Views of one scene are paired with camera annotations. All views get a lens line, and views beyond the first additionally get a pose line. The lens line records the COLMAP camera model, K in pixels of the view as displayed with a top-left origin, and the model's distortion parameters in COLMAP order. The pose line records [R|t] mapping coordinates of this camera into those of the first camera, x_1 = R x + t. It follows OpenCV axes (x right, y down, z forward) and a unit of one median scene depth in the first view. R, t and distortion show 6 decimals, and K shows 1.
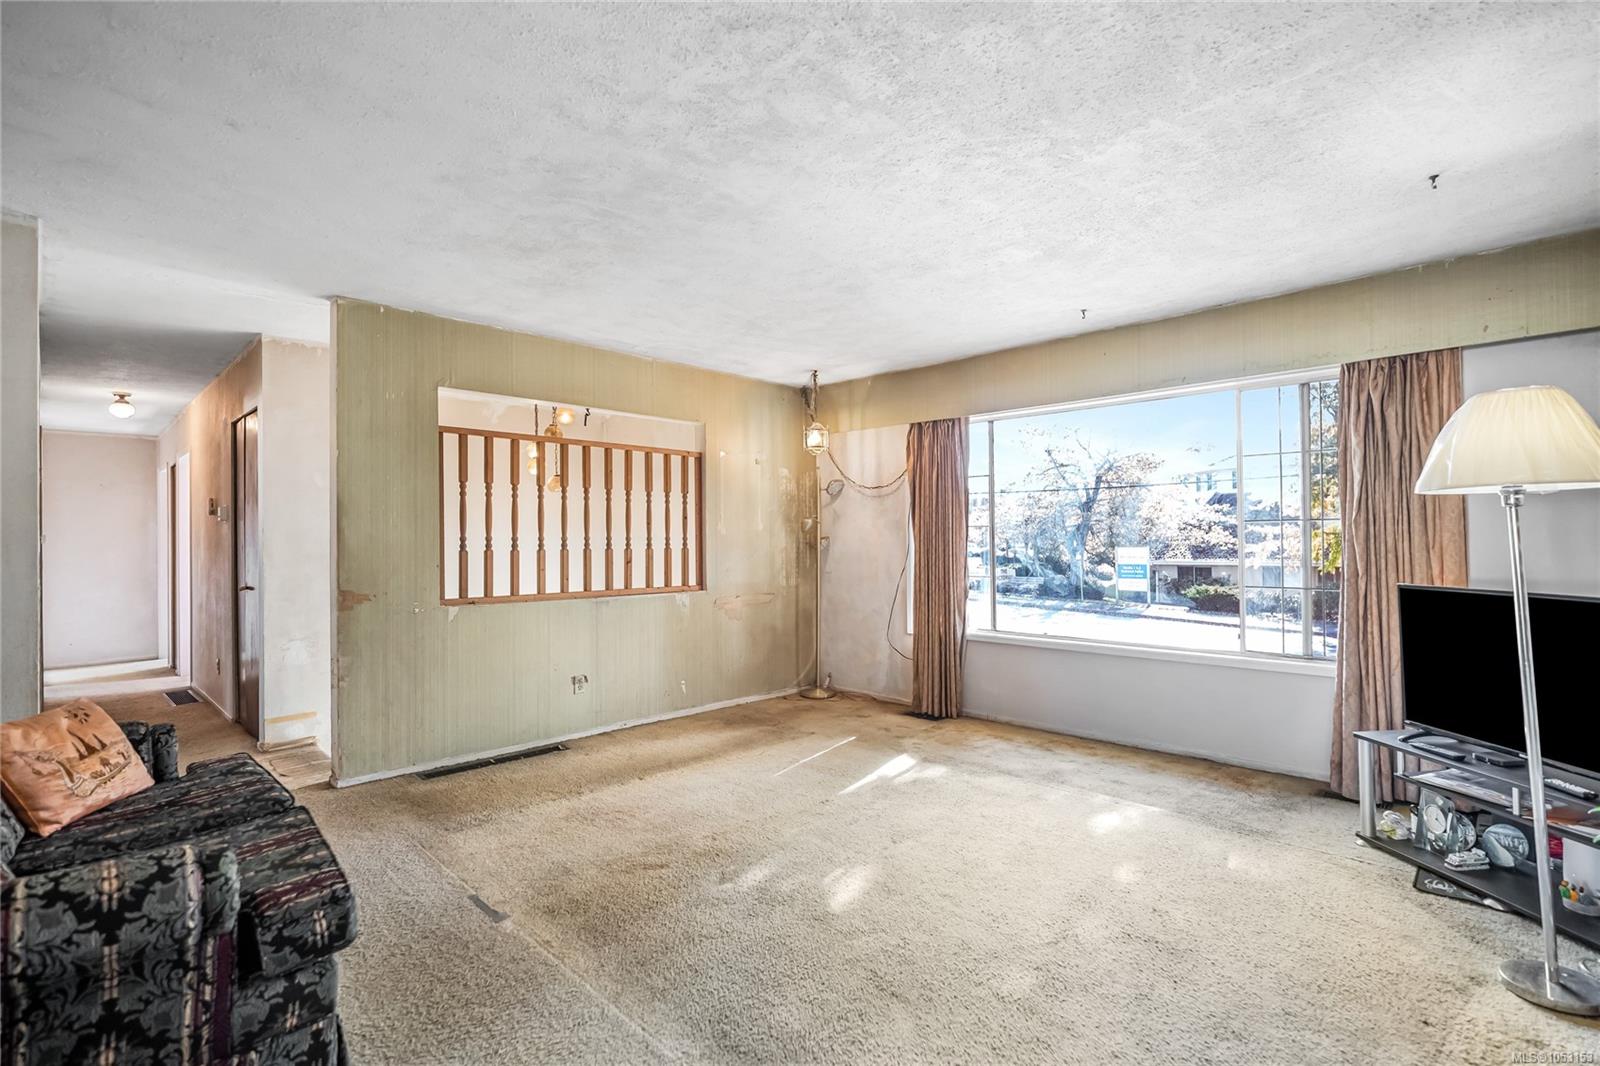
lens RADIAL K [[748.8, 0, 807.4], [0, 748.8, 541.0], [0, 0, 1]] dist [0.012234, -0.014835]
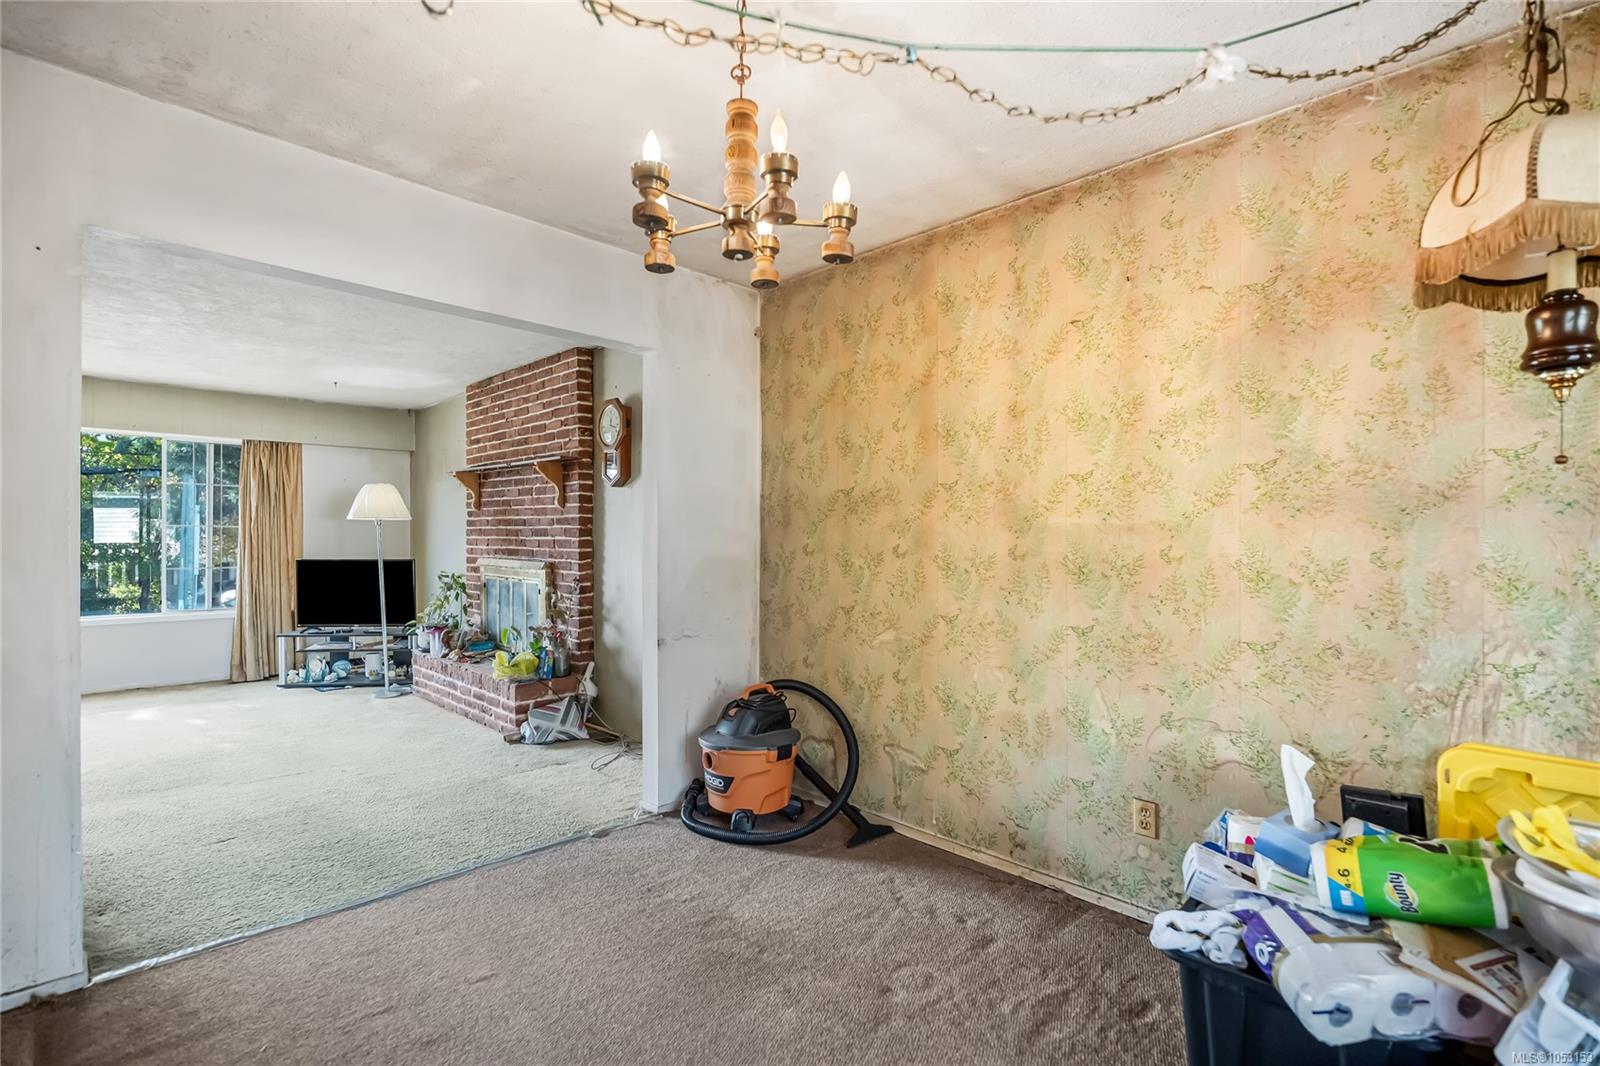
lens RADIAL K [[747.5, 0, 802.7], [0, 747.5, 533.0], [0, 0, 1]] dist [0.003363, -0.005566]
pose [[0.011945, 0.017671, 0.999772, -0.969542], [0.001554, 0.999842, -0.017691, 0.017400], [-0.999927, 0.001765, 0.011916, -0.327364]]
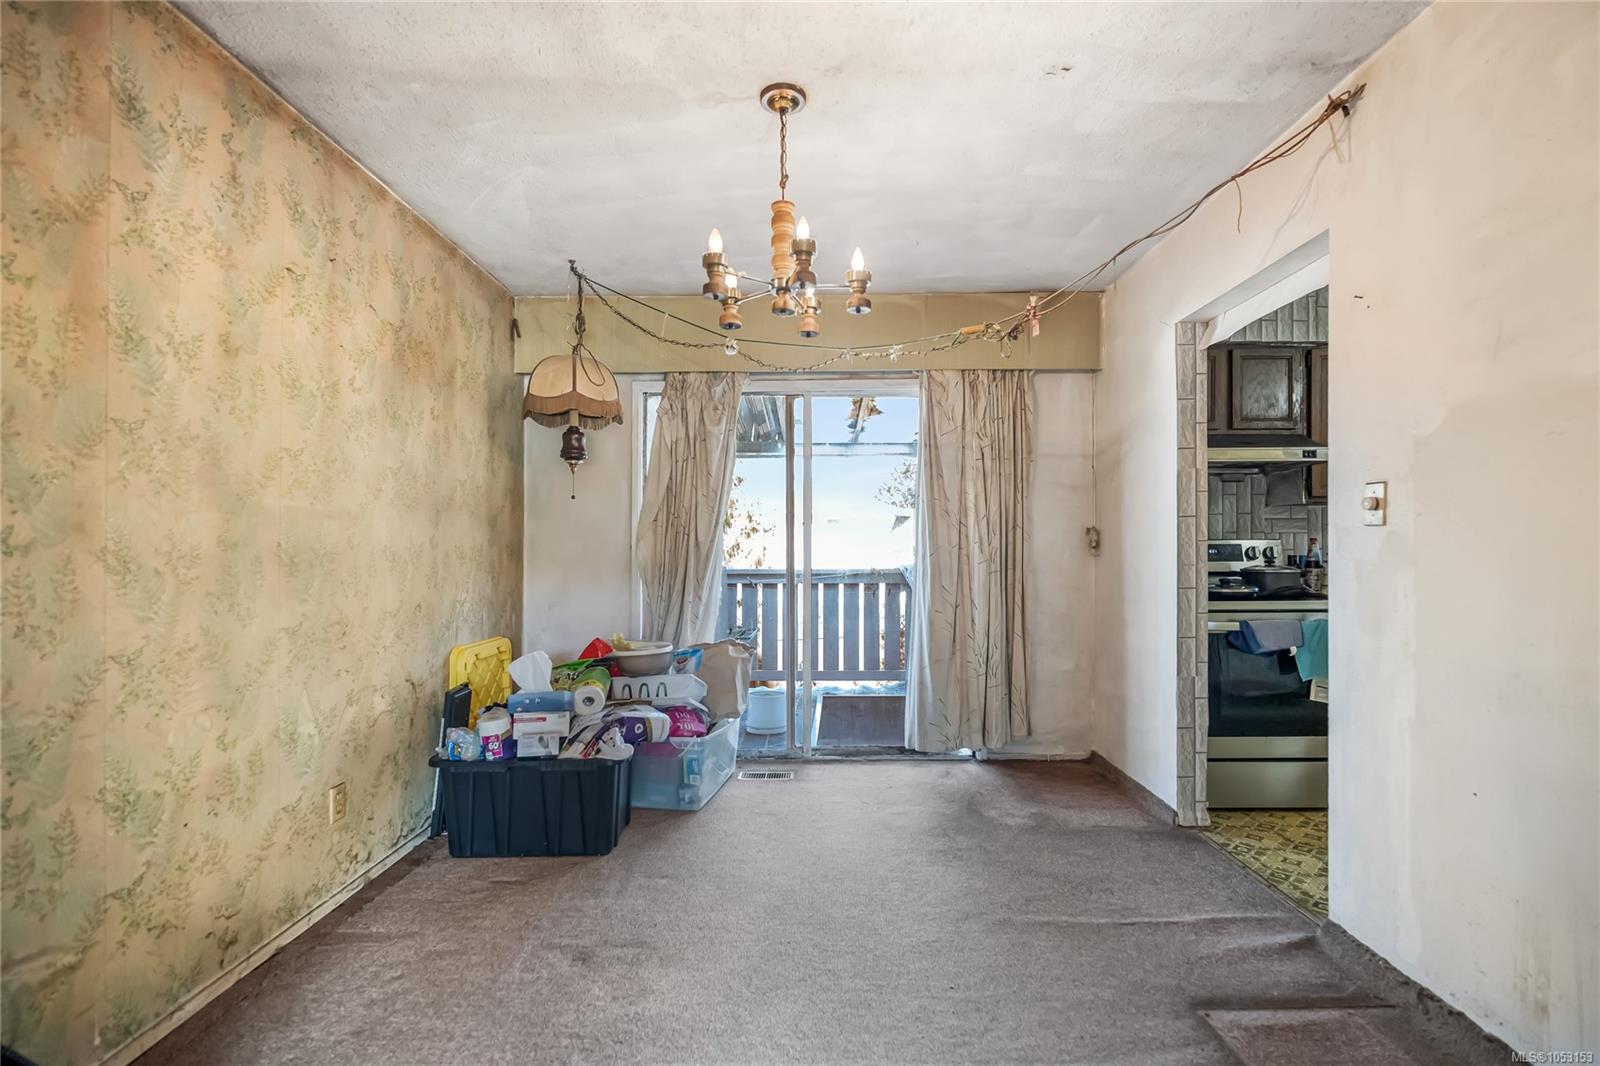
lens RADIAL K [[748.8, 0, 807.4], [0, 748.8, 541.0], [0, 0, 1]] dist [0.012234, -0.014835]
pose [[-0.716358, 0.009969, -0.697662, -0.191071], [0.007947, 0.999950, 0.006128, 0.023649], [0.697688, -0.001155, -0.716401, 0.118463]]
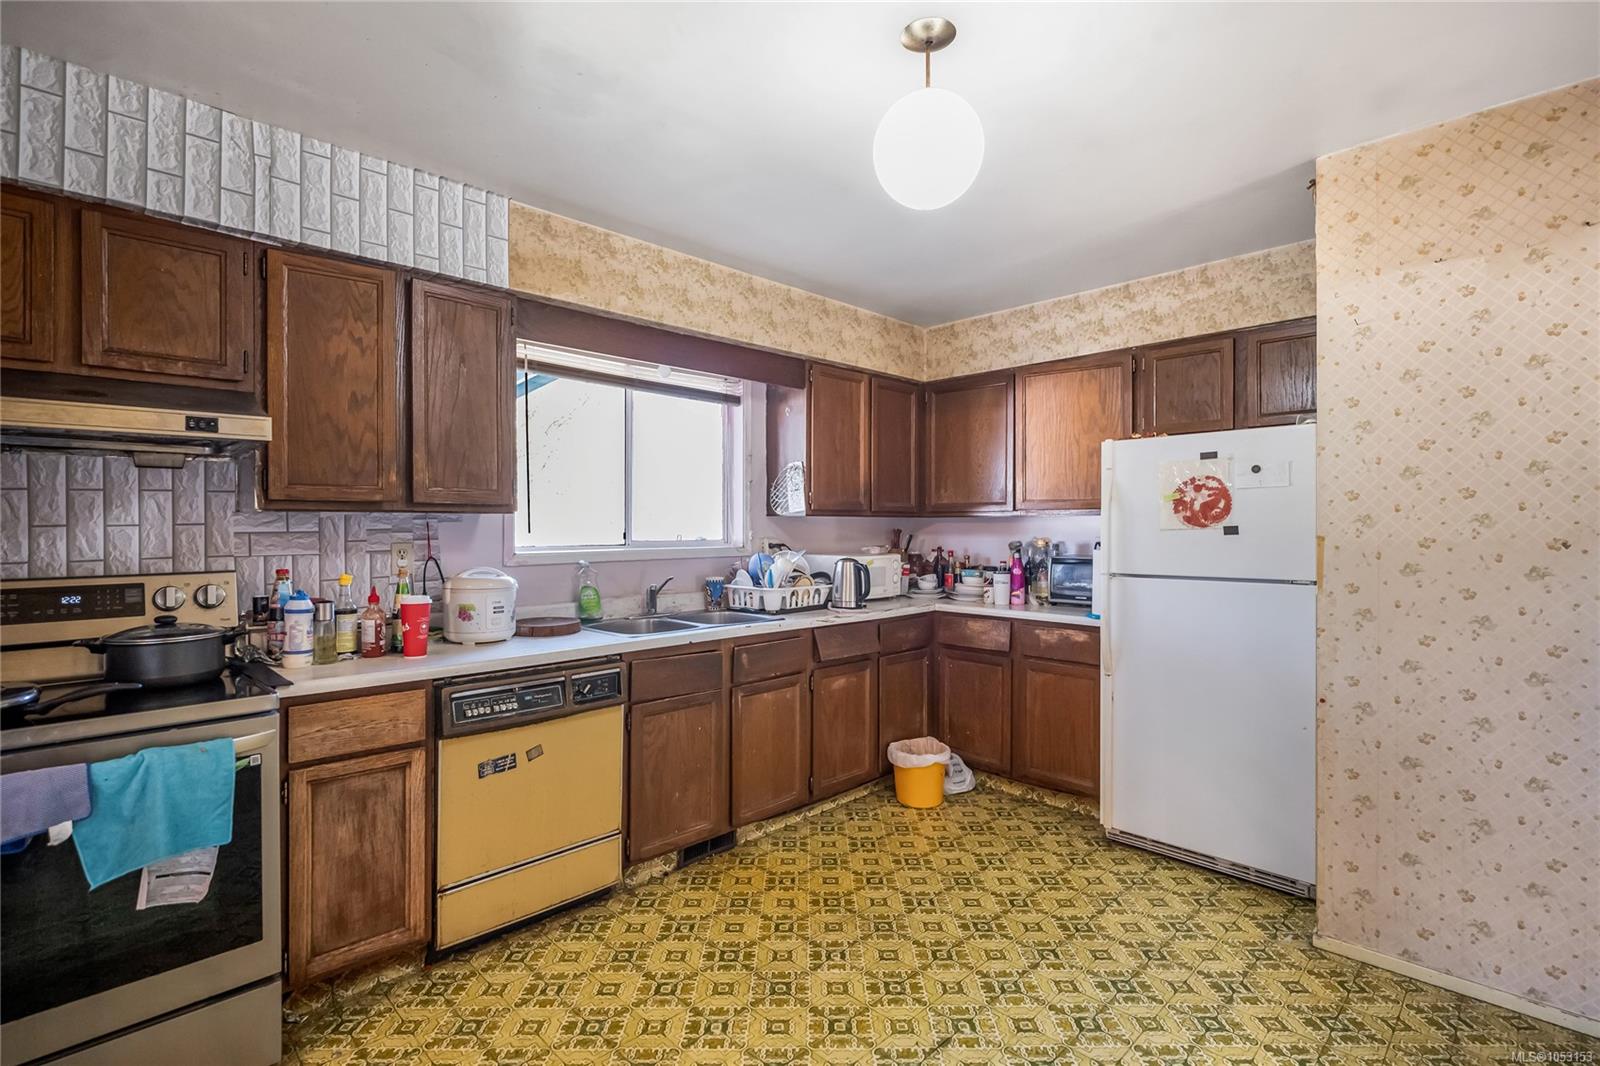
lens RADIAL K [[744.2, 0, 794.9], [0, 744.2, 528.7], [0, 0, 1]] dist [-0.004392, -0.001524]
pose [[-0.023477, 0.021114, -0.999501, -0.778252], [-0.006526, 0.999752, 0.021273, -0.015503], [0.999703, 0.007022, -0.023333, 0.290002]]
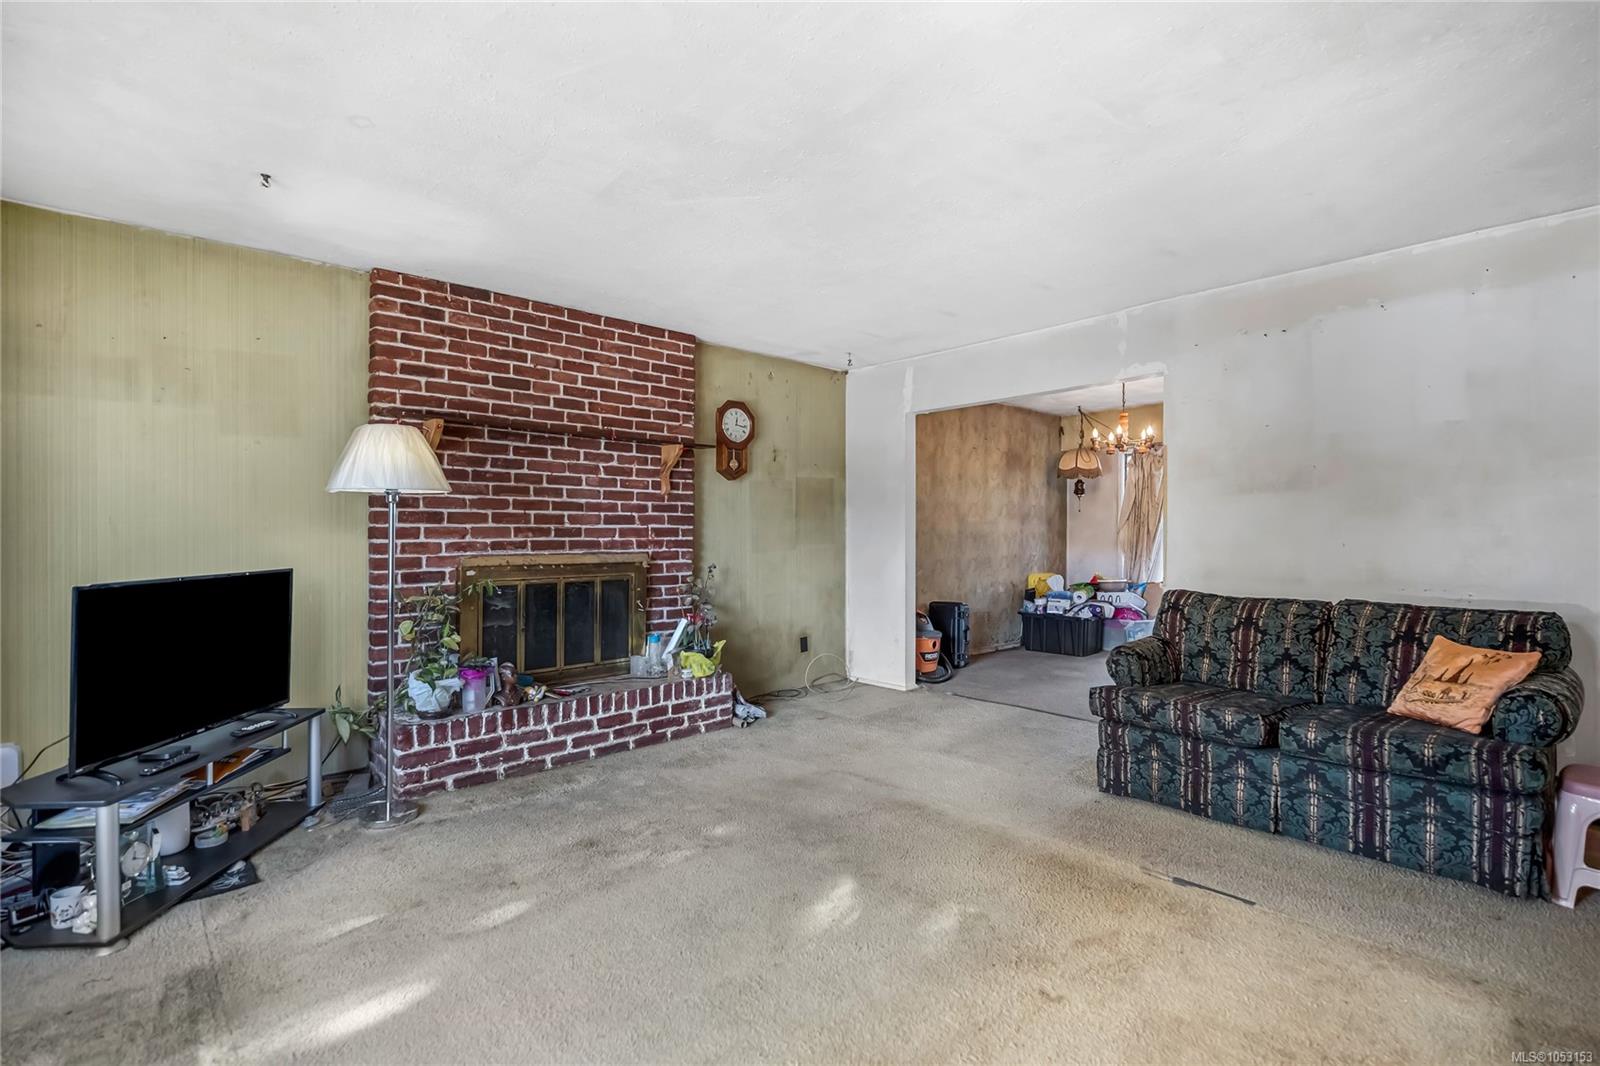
lens RADIAL K [[747.5, 0, 802.7], [0, 747.5, 533.0], [0, 0, 1]] dist [0.003363, -0.005566]
pose [[-0.998803, 0.014339, 0.046775, 0.030376], [0.014784, 0.999849, 0.009166, 0.005088], [-0.046637, 0.009847, -0.998863, 1.299744]]
